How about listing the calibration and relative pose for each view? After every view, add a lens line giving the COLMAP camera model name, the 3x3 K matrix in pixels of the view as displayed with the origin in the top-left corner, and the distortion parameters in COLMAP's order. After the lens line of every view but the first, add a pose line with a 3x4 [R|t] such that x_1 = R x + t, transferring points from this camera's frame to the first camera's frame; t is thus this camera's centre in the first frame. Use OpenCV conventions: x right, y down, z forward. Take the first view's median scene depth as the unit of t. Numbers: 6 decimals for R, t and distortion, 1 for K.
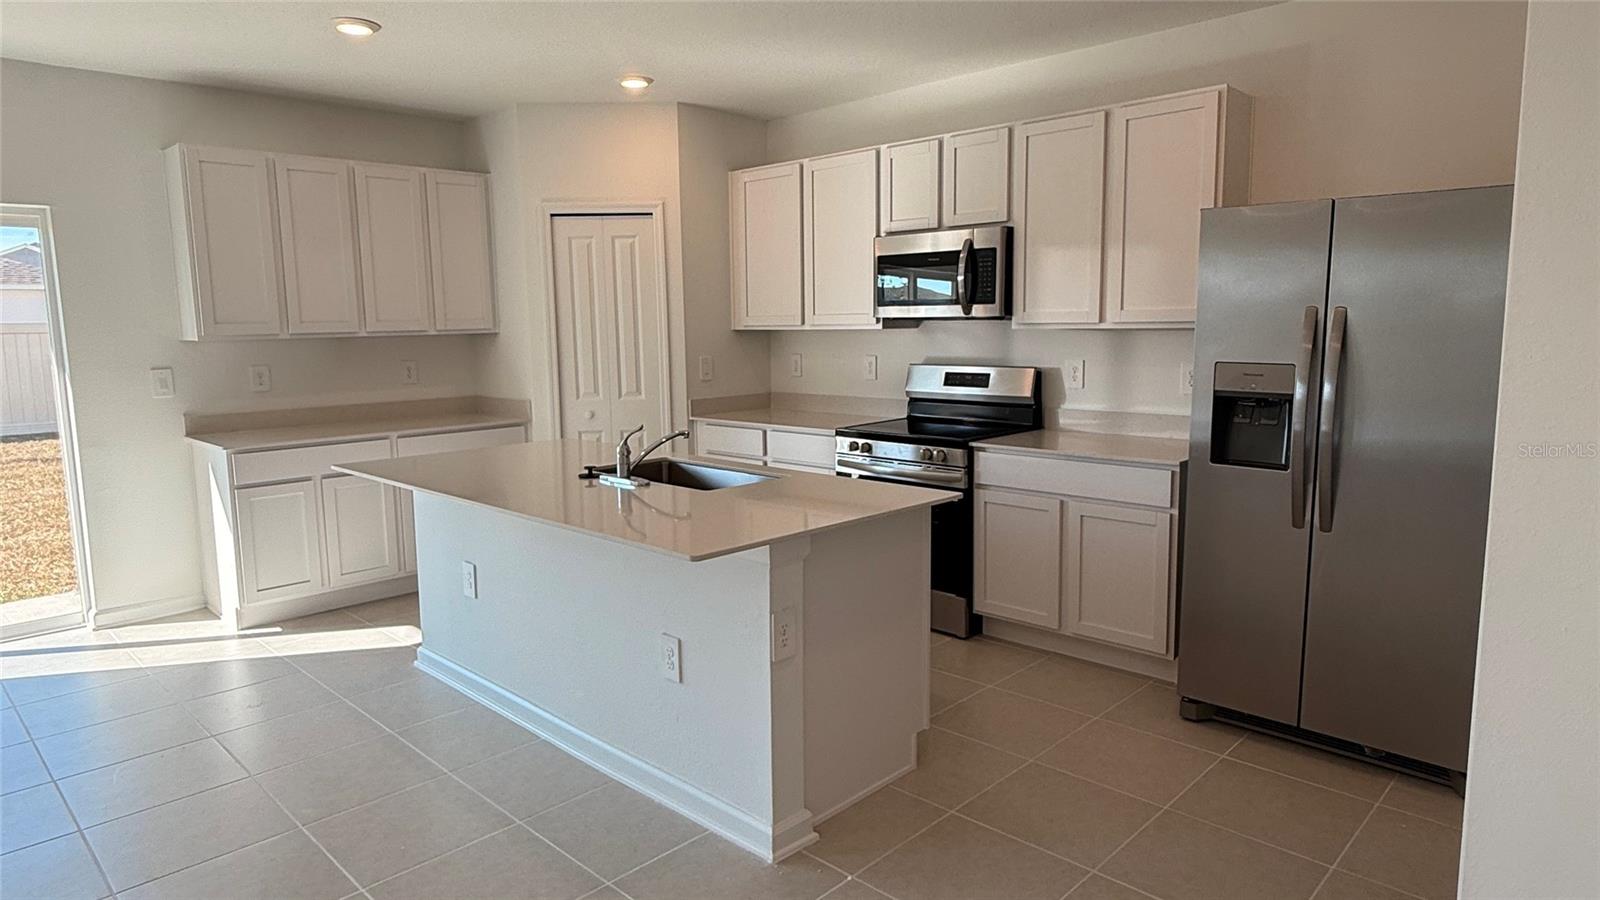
lens RADIAL K [[941.8, 0, 805.0], [0, 941.8, 442.8], [0, 0, 1]] dist [-0.001328, -0.000381]
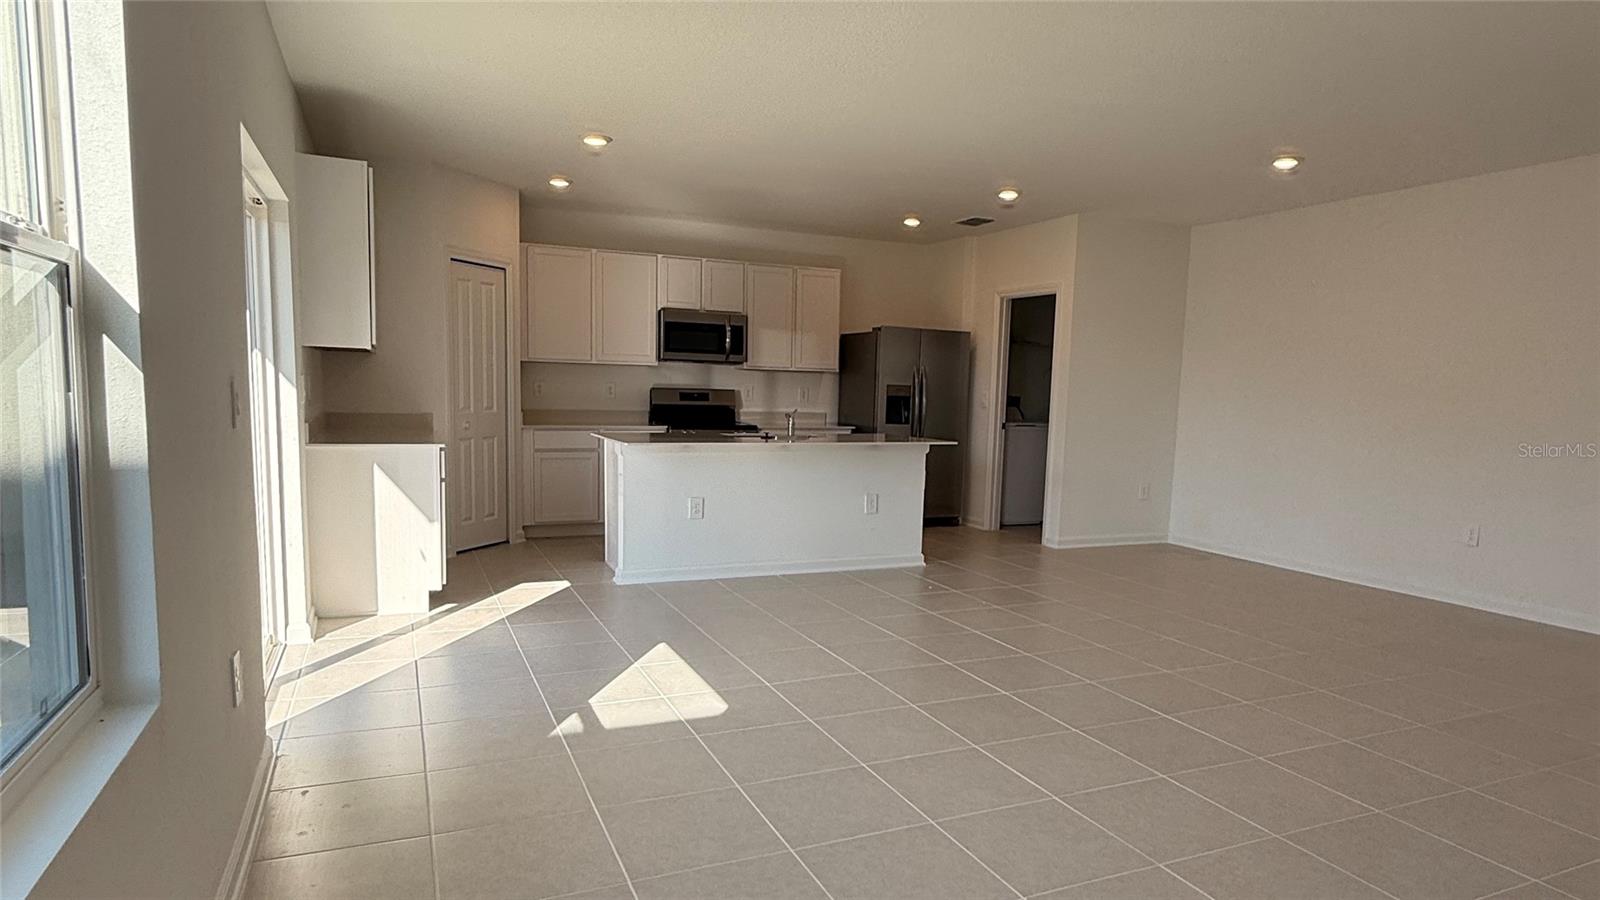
lens RADIAL K [[946.9, 0, 827.6], [0, 946.9, 497.2], [0, 0, 1]] dist [-0.000271, -0.000002]
pose [[0.364416, -0.085819, 0.927274, -1.483601], [0.087224, 0.994513, 0.057763, 0.041123], [-0.927143, 0.059830, 0.369901, 0.141520]]
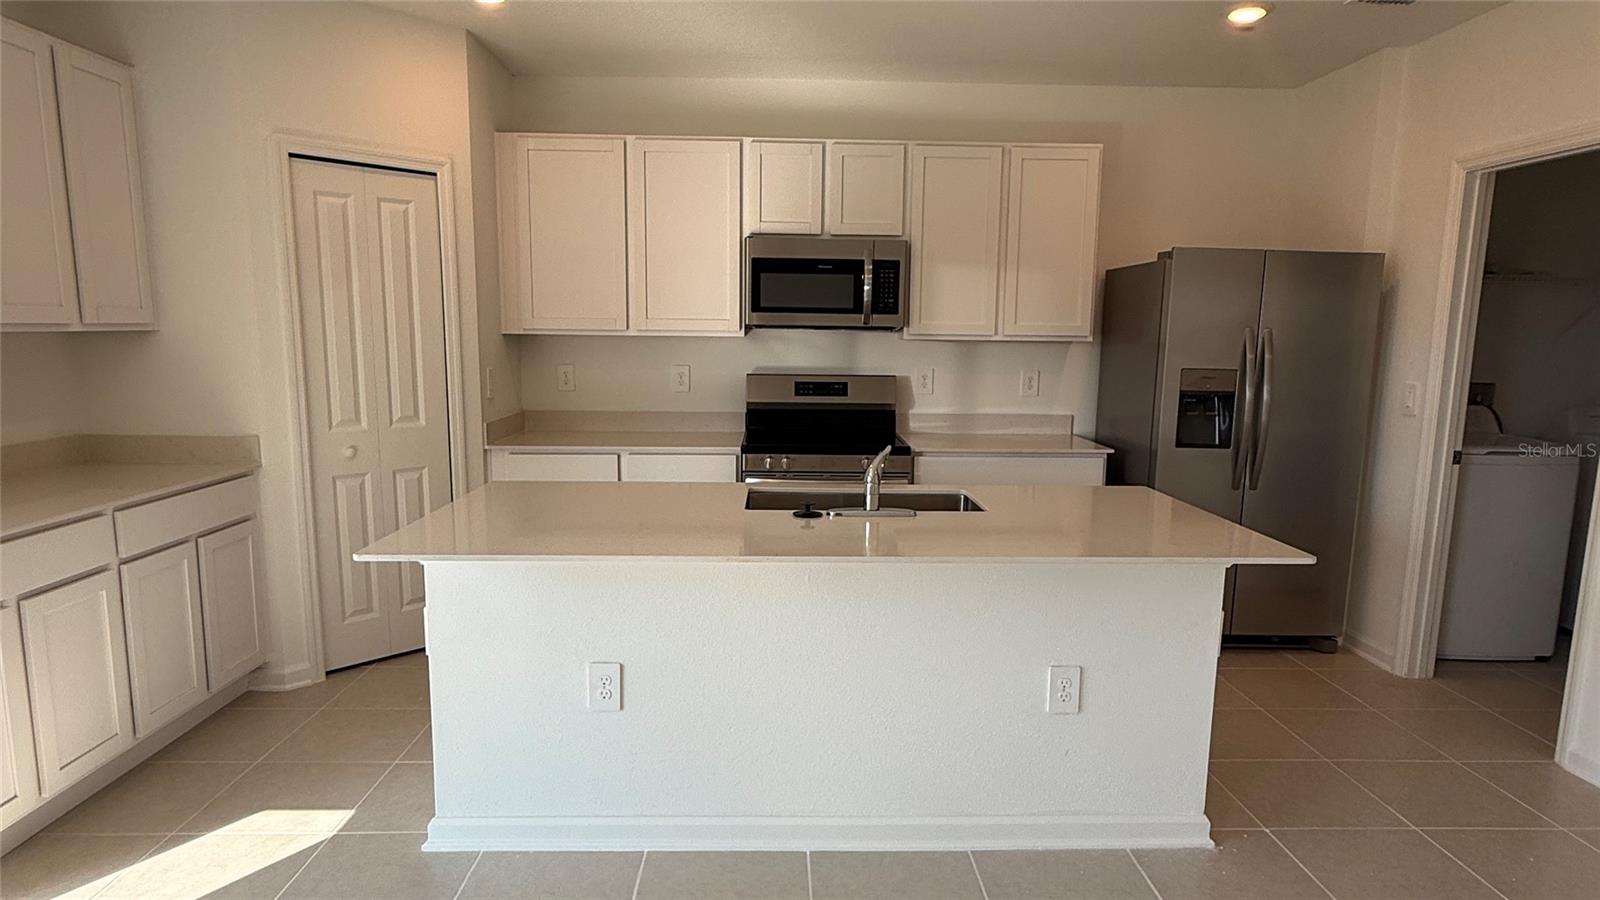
lens RADIAL K [[948.3, 0, 805.6], [0, 948.3, 477.1], [0, 0, 1]] dist [-0.000198, 0.000681]
pose [[0.698825, -0.087217, 0.709956, -0.605797], [0.069611, 0.996120, 0.053852, -0.031067], [-0.711897, 0.011787, 0.702185, 0.325777]]
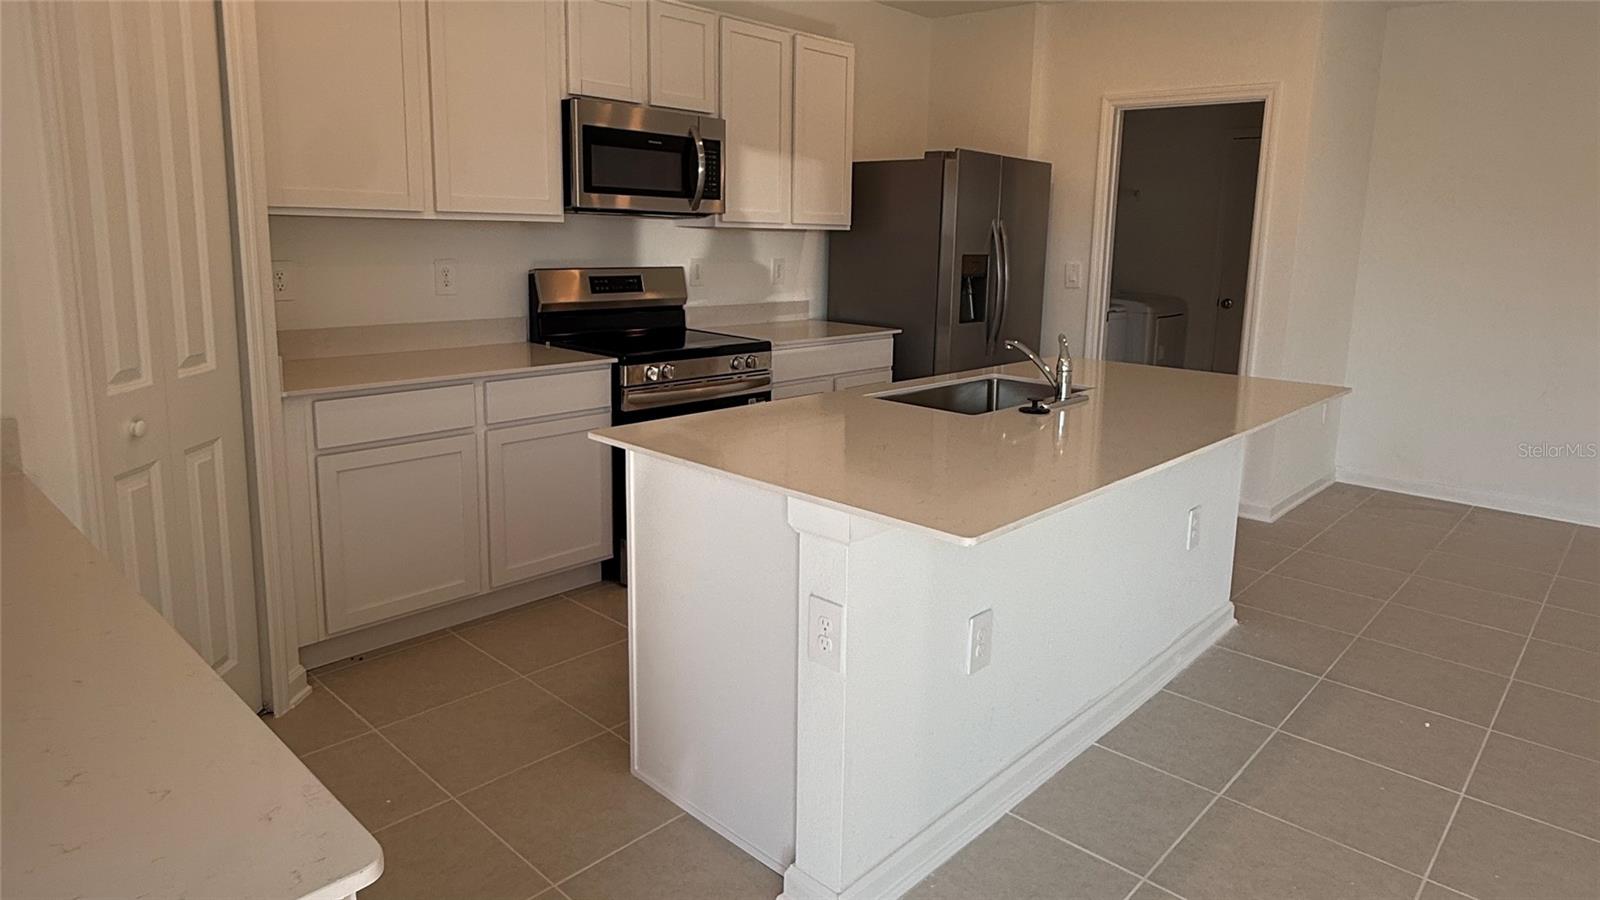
lens RADIAL K [[952.2, 0, 819.2], [0, 952.2, 380.3], [0, 0, 1]] dist [-0.000405, -0.000400]
pose [[-0.023618, -0.139626, 0.989923, -0.755472], [0.105439, 0.984328, 0.141353, -0.090073], [-0.994145, 0.107715, -0.008525, 0.892817]]
